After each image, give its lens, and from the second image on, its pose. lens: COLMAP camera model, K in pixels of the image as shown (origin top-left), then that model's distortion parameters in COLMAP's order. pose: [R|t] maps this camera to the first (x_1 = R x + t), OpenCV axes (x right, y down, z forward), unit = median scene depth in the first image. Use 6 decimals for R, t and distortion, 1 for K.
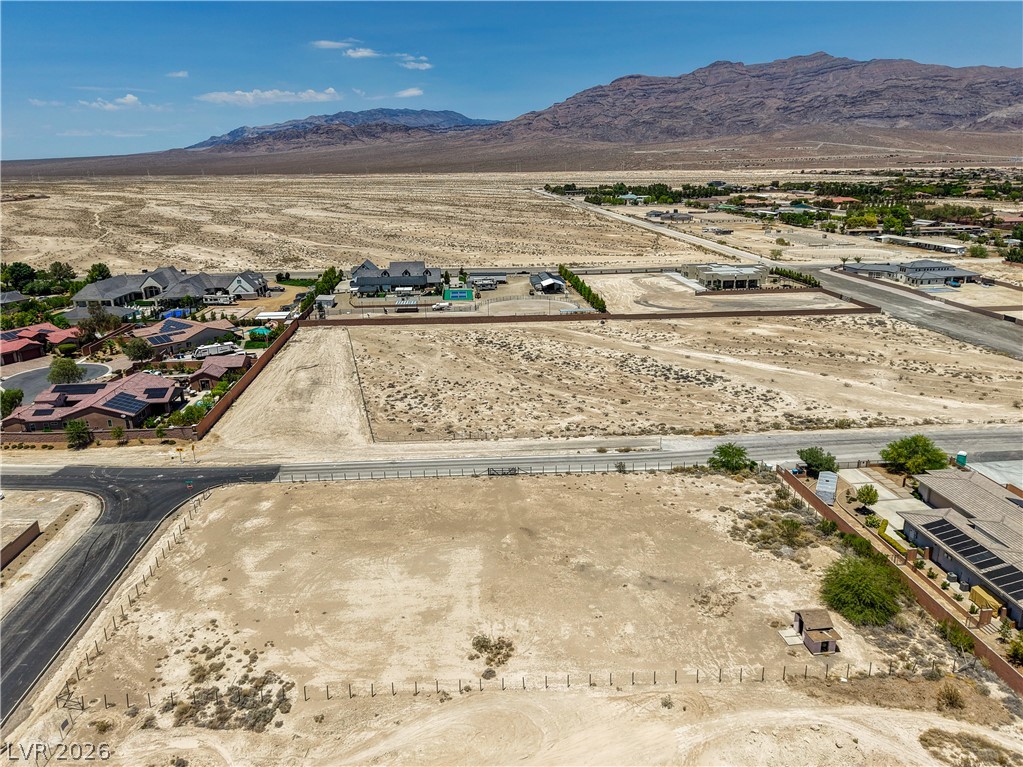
lens RADIAL K [[711.8, 0, 509.2], [0, 711.8, 381.7], [0, 0, 1]] dist [0.029356, -0.031326]
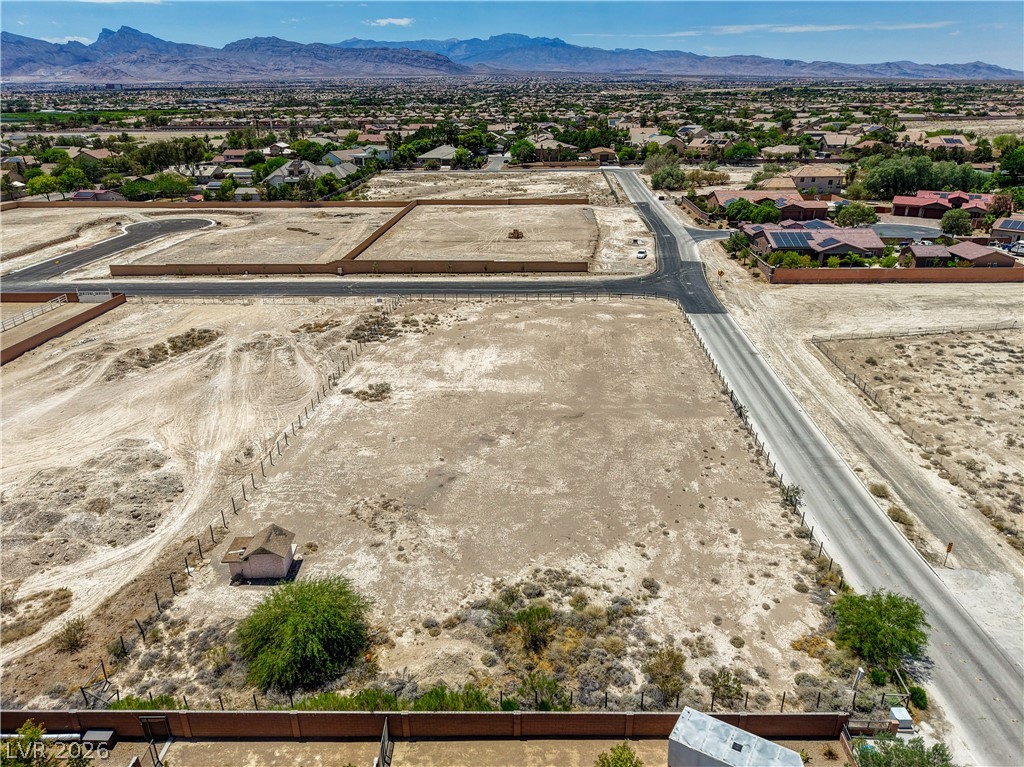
lens RADIAL K [[687.9, 0, 509.0], [0, 687.9, 379.8], [0, 0, 1]] dist [0.032059, -0.038982]
pose [[-0.100055, 0.402741, -0.909829, 0.752547], [-0.282045, 0.865430, 0.414104, -0.137310], [0.954169, 0.298046, 0.027000, 0.901056]]
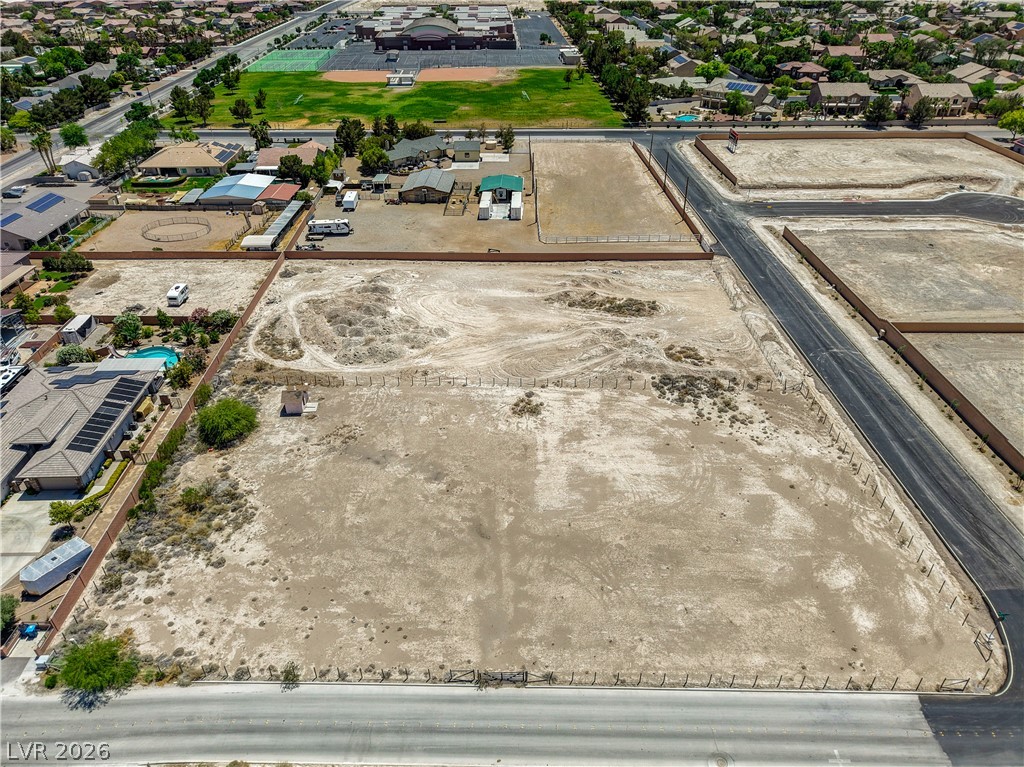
lens RADIAL K [[690.0, 0, 509.0], [0, 690.0, 374.9], [0, 0, 1]] dist [0.020899, -0.019552]
pose [[-0.997807, -0.010375, 0.065370, -0.057837], [0.043220, 0.645883, 0.762212, -0.532185], [-0.050130, 0.763366, -0.644019, 1.394152]]
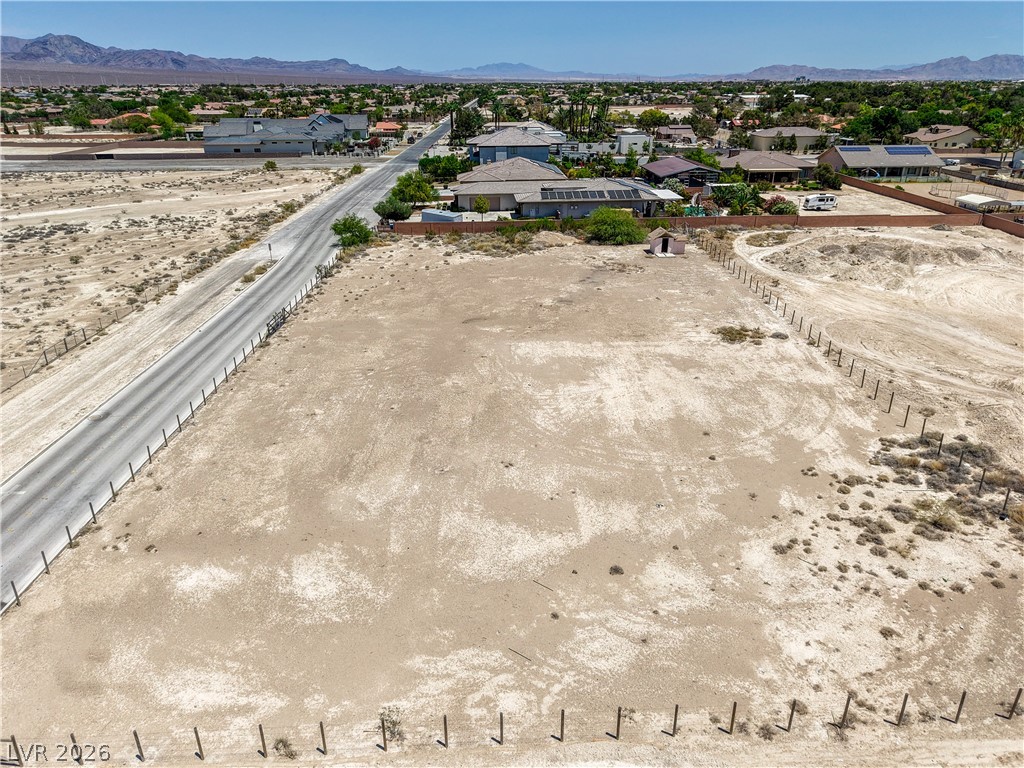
lens RADIAL K [[697.1, 0, 509.7], [0, 697.1, 382.9], [0, 0, 1]] dist [0.003111, -0.001735]
pose [[0.035355, -0.382249, 0.923383, -0.651461], [0.296836, 0.886279, 0.355523, 0.029190], [-0.954274, 0.261524, 0.144800, 0.889655]]
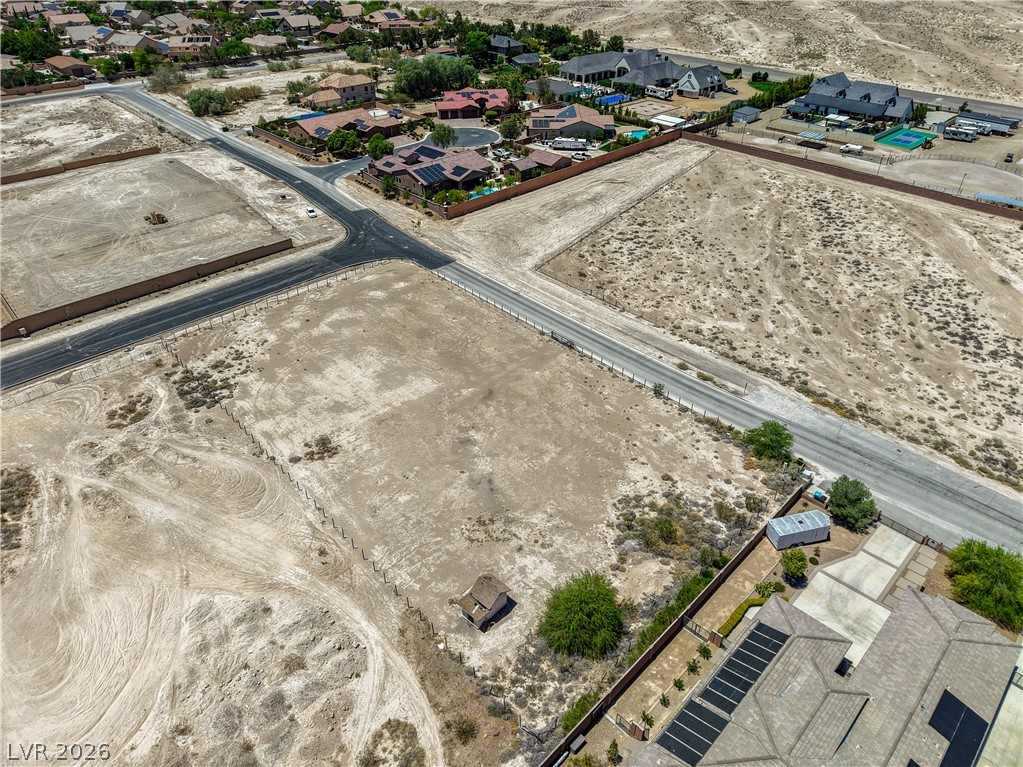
lens RADIAL K [[683.0, 0, 509.0], [0, 683.0, 385.6], [0, 0, 1]] dist [0.036543, -0.044800]
pose [[0.643343, 0.450513, -0.618989, 0.683253], [-0.237317, 0.886053, 0.398234, -0.219791], [0.727867, -0.109305, 0.676951, 0.331037]]
